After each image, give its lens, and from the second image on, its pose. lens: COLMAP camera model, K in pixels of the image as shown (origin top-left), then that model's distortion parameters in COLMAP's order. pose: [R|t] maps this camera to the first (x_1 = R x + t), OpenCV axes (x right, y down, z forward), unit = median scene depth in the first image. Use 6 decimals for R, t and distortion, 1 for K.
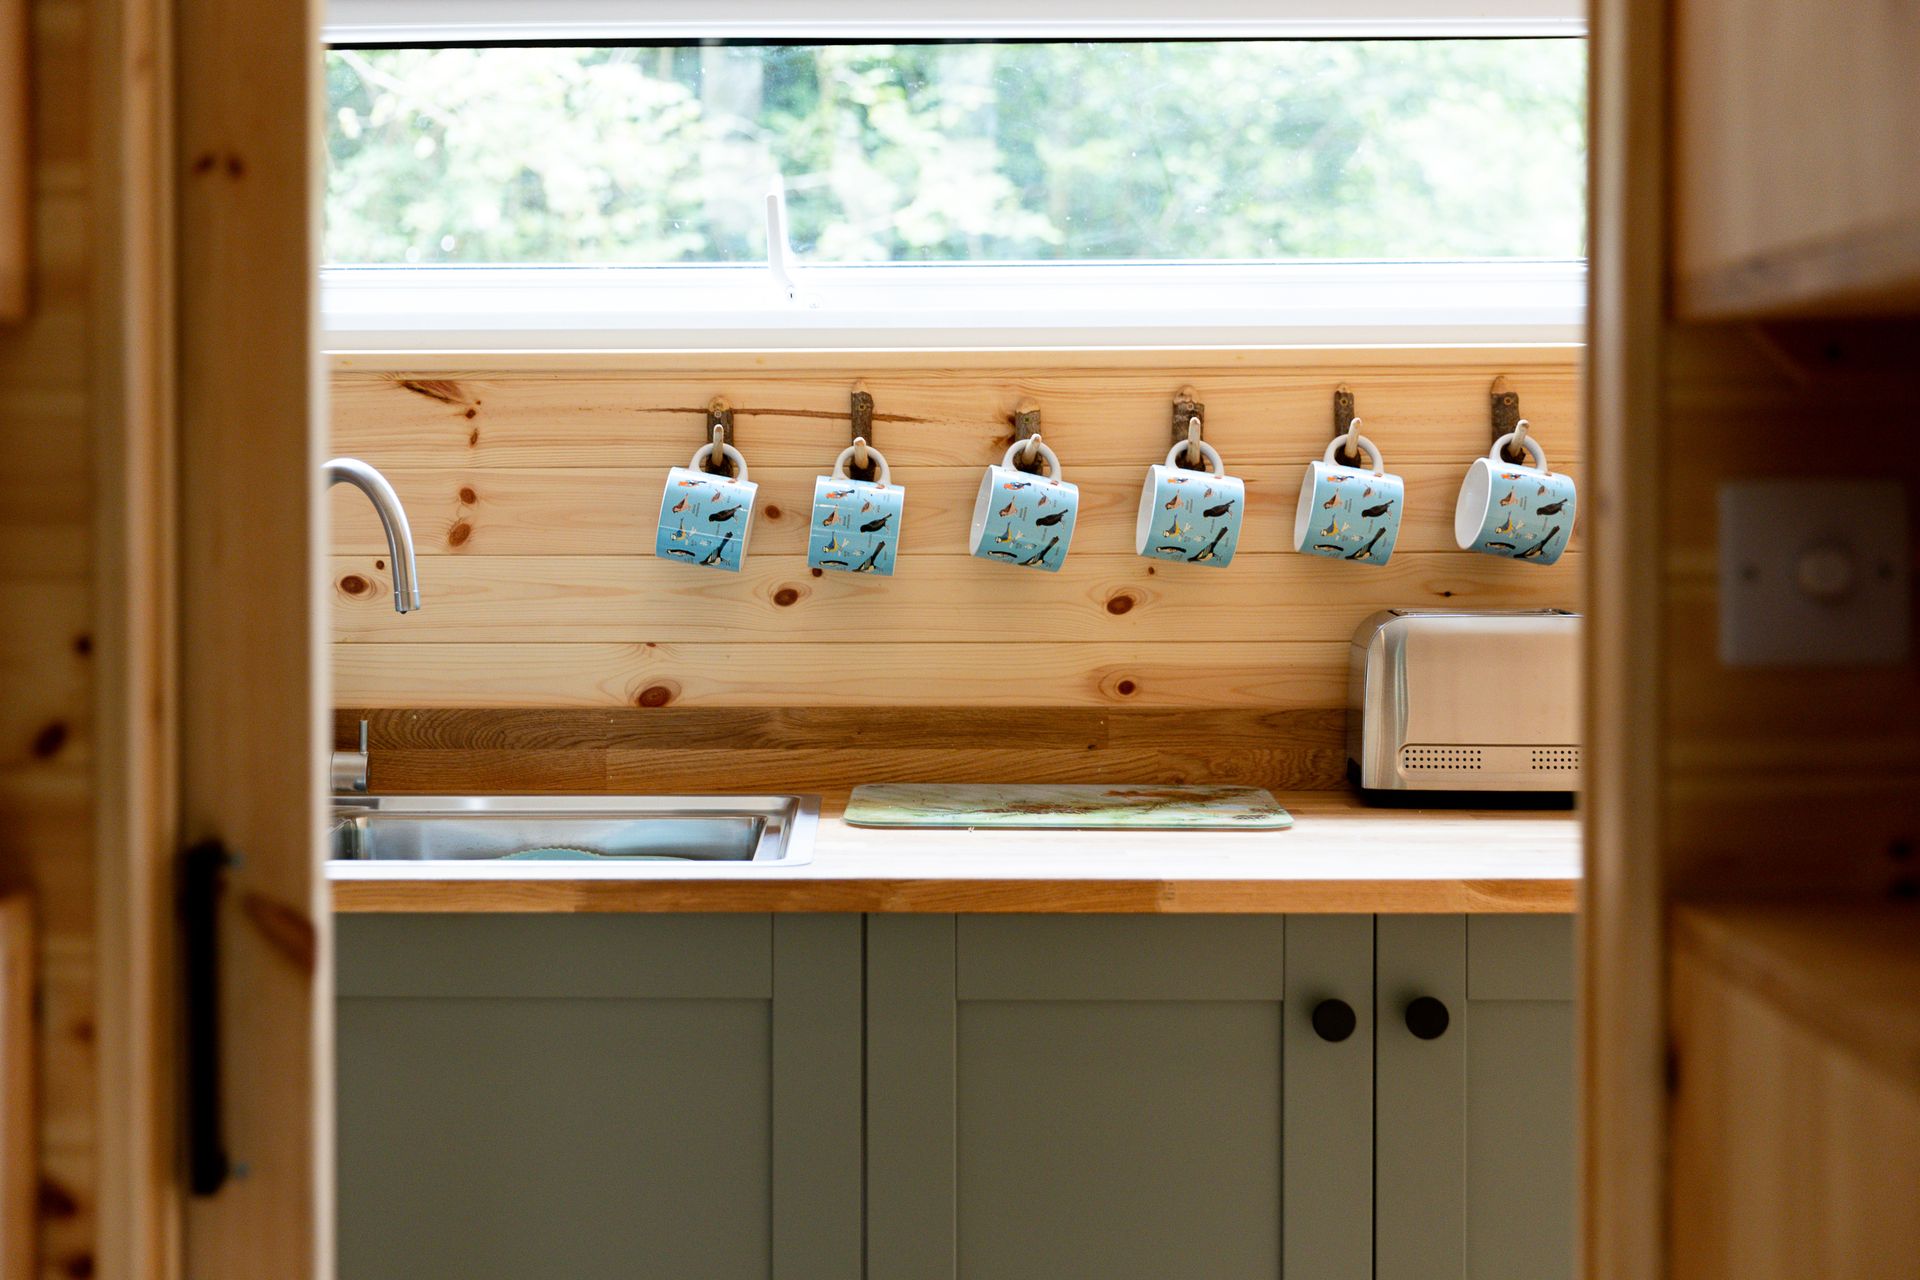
lens RADIAL K [[2802.0, 0, 896.9], [0, 2802.0, 558.2], [0, 0, 1]] dist [0.108948, 0.000000]
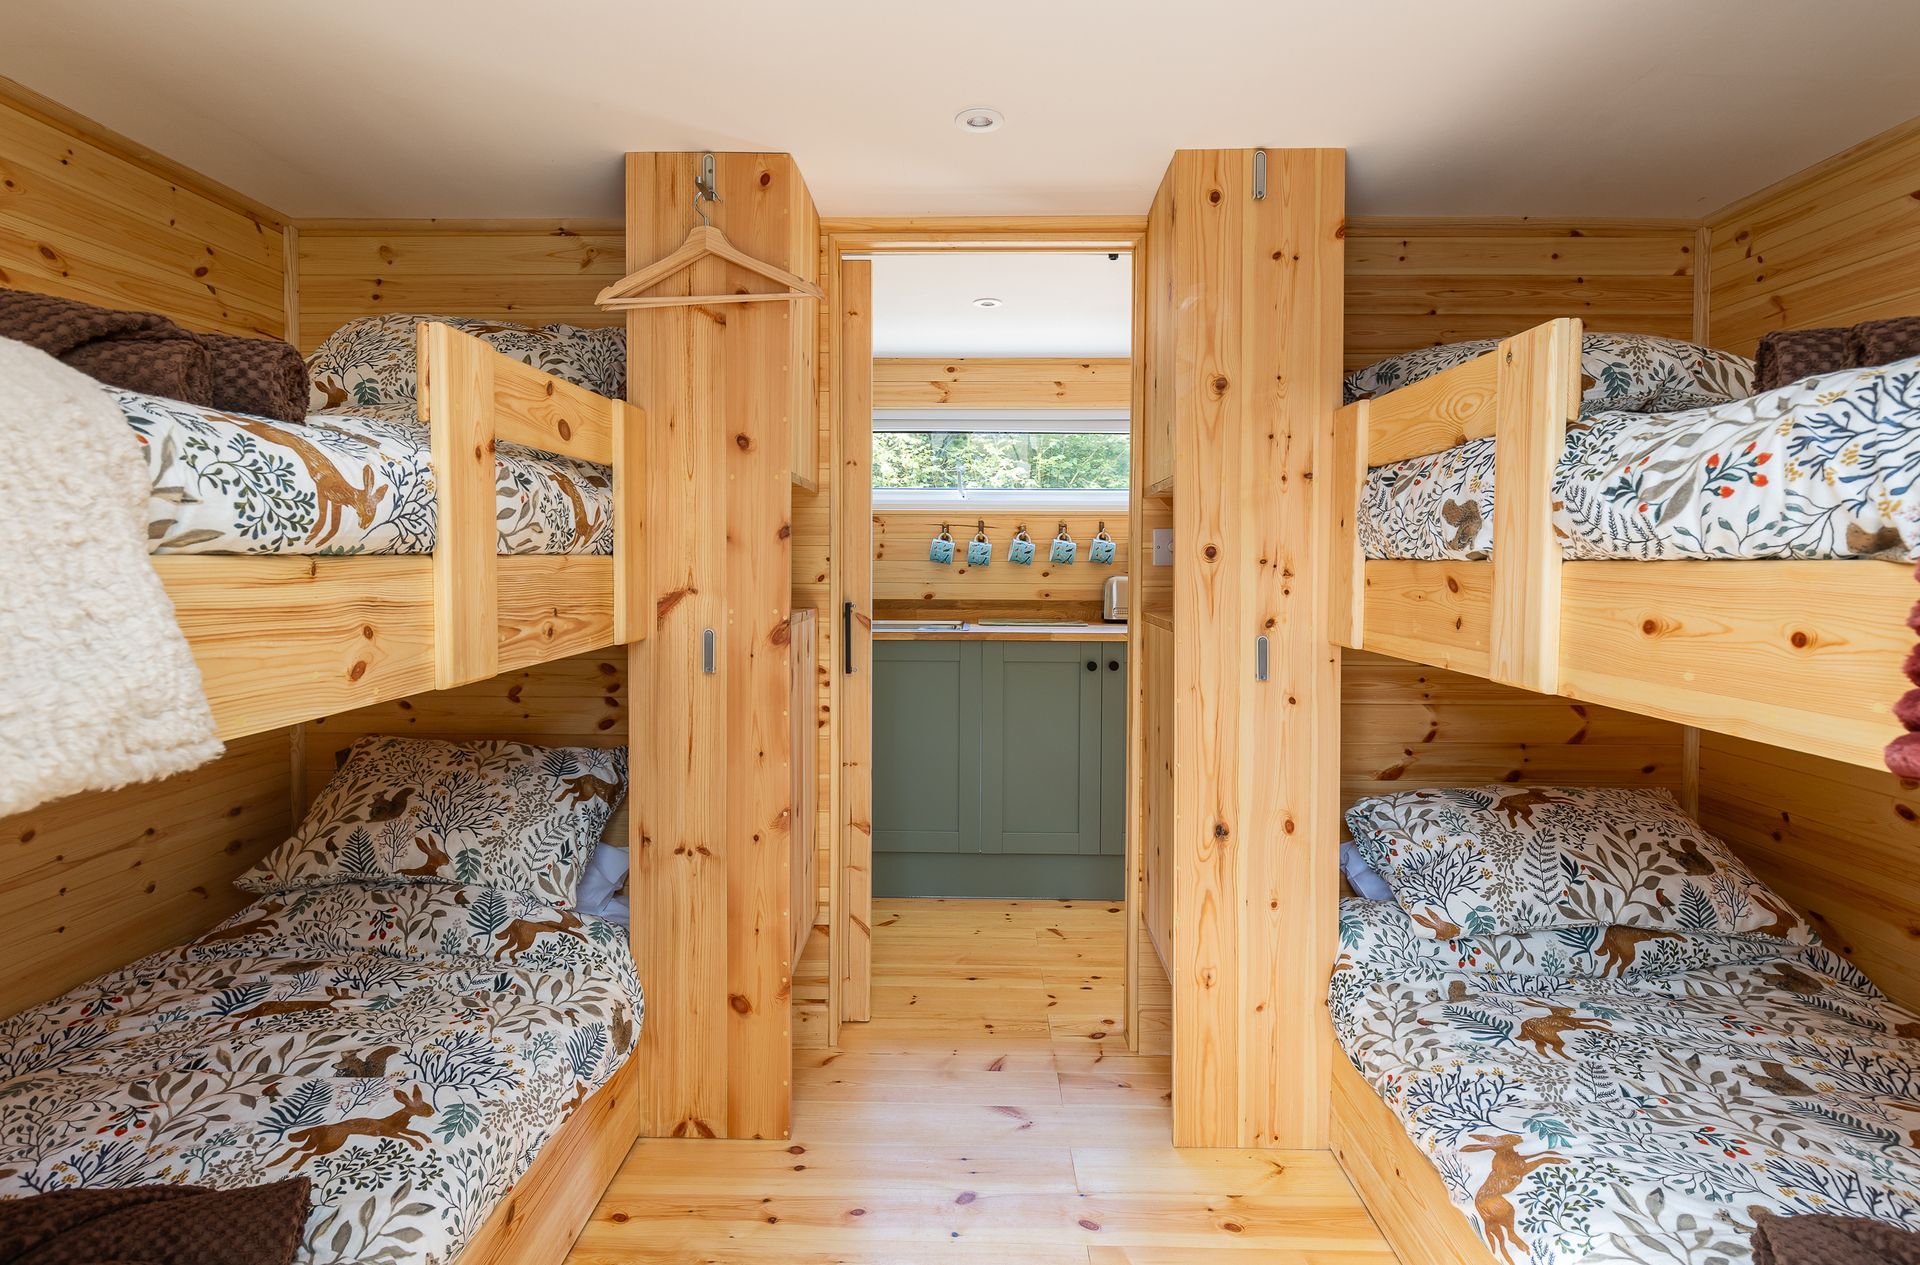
lens RADIAL K [[931.4, 0, 992.3], [0, 931.4, 592.4], [0, 0, 1]] dist [0.002861, 0.000899]
pose [[0.999821, 0.007777, 0.017258, -0.018916], [-0.007756, 0.999969, -0.001294, 0.044730], [-0.017267, 0.001160, 0.999850, -0.325549]]
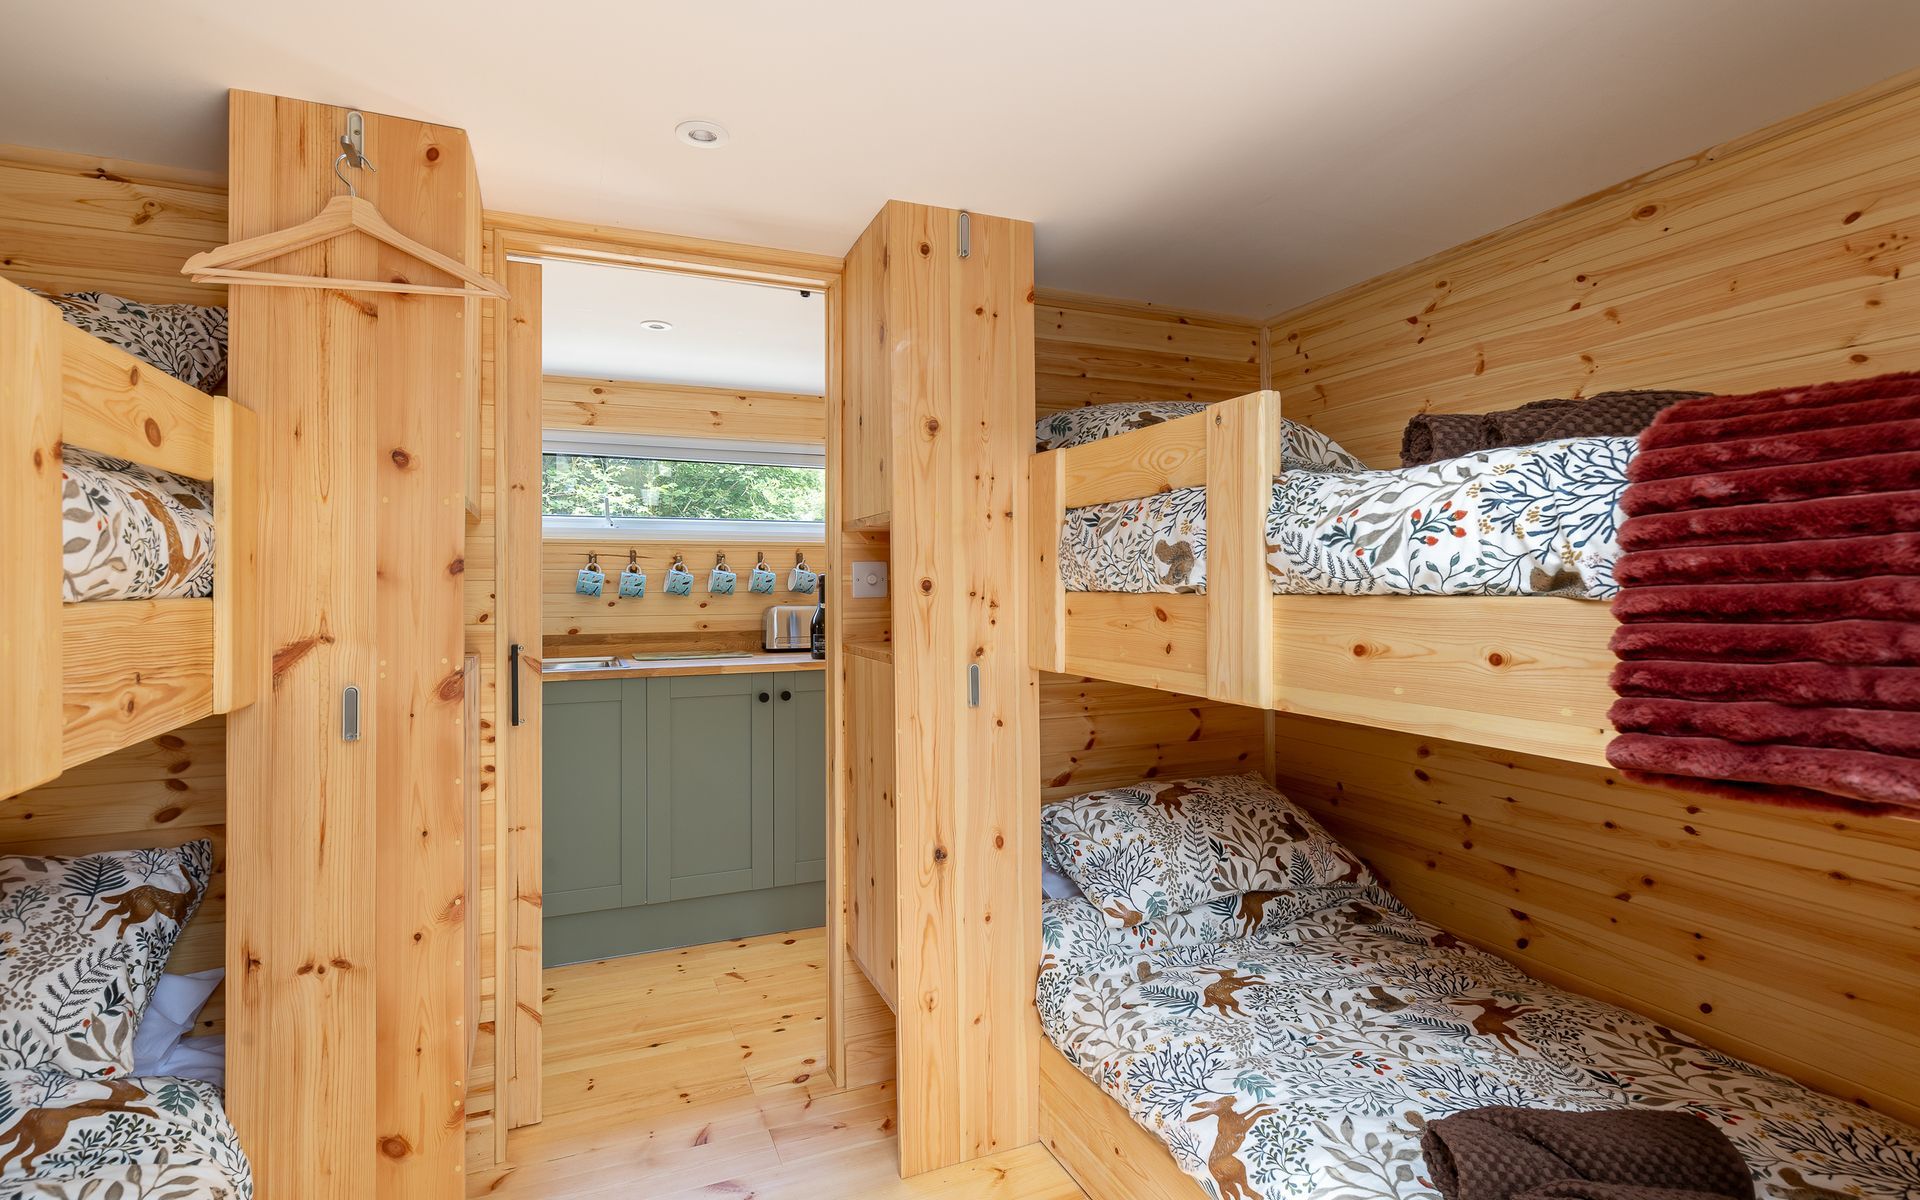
lens RADIAL K [[879.5, 0, 965.3], [0, 879.5, 583.0], [0, 0, 1]] dist [0.003817, -0.000231]
pose [[0.912977, 0.000458, 0.408012, -0.088679], [0.016154, 0.999175, -0.037268, 0.037230], [-0.407692, 0.040616, 0.912216, -0.273803]]
